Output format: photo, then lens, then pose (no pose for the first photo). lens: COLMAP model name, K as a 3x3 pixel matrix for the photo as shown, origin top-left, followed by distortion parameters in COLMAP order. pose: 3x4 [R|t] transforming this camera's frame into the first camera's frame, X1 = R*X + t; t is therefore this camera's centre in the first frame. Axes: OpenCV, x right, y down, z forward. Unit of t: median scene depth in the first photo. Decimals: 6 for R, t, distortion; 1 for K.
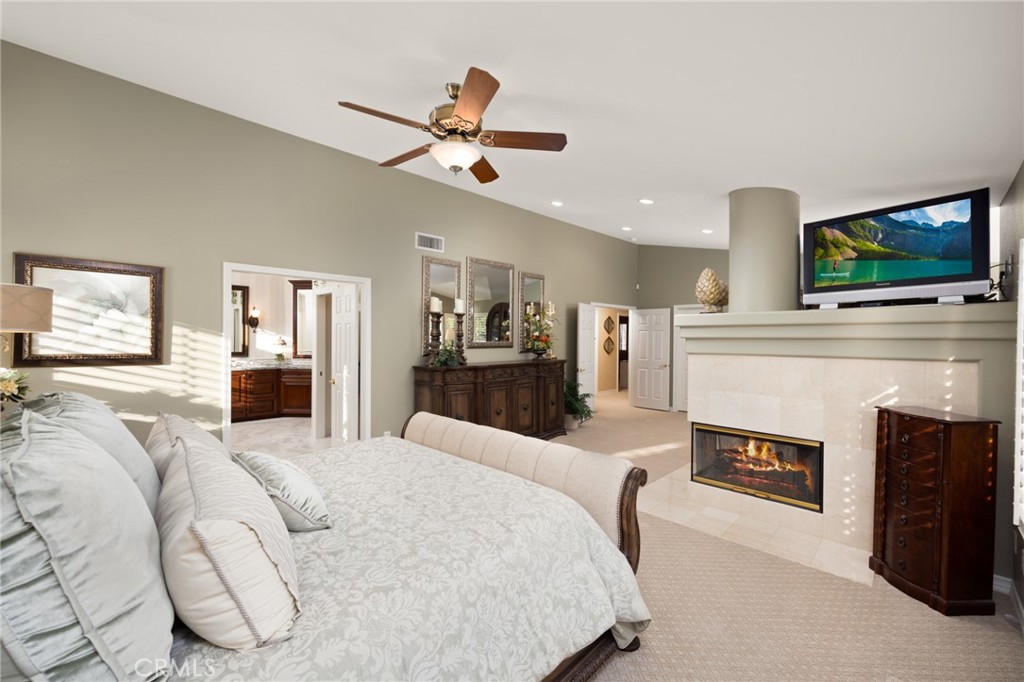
lens RADIAL K [[414.1, 0, 513.9], [0, 414.1, 331.8], [0, 0, 1]] dist [0.000848, 0.000322]
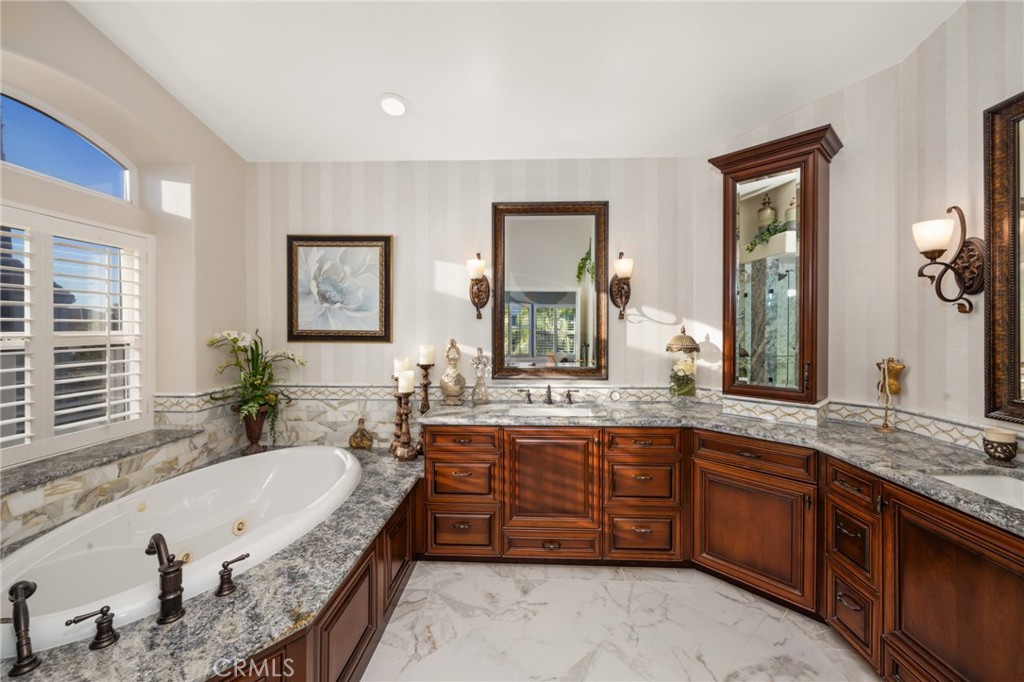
lens RADIAL K [[414.1, 0, 513.9], [0, 414.1, 331.8], [0, 0, 1]] dist [0.000848, 0.000322]
pose [[0.677772, 0.004719, -0.735257, -0.413261], [0.008340, 0.999866, 0.014105, 0.008053], [0.735224, -0.015692, 0.677642, 0.668751]]
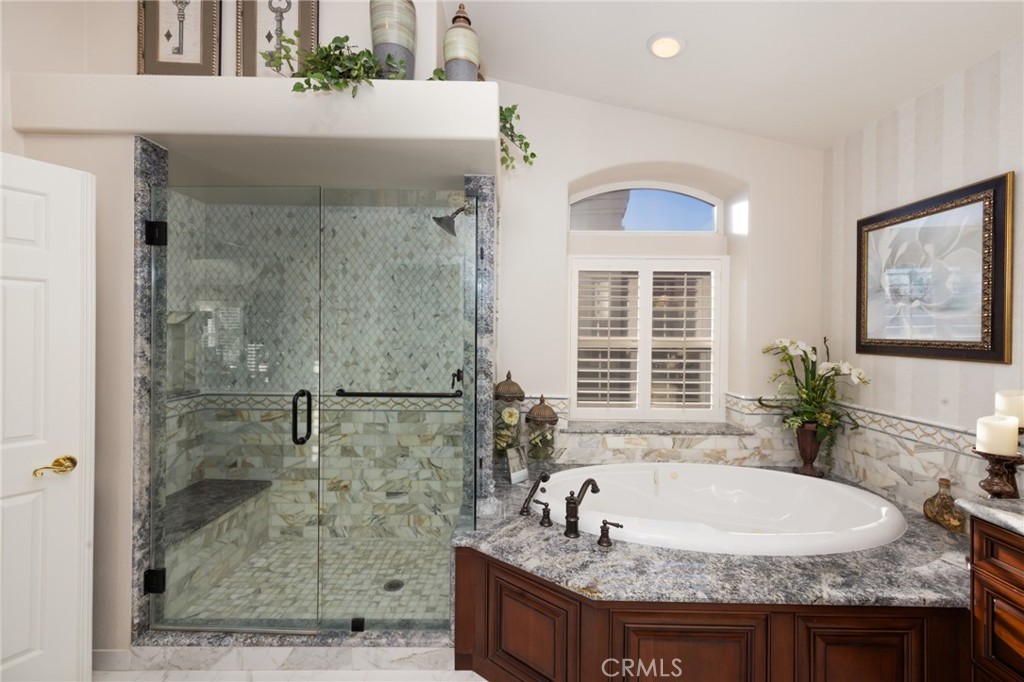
lens RADIAL K [[429.9, 0, 512.6], [0, 429.9, 336.7], [0, 0, 1]] dist [0.010052, 0.000060]
pose [[-0.710070, -0.004234, -0.704119, -0.429612], [-0.005280, 0.999986, -0.000688, 0.010351], [0.704112, 0.003229, -0.710082, 0.833142]]
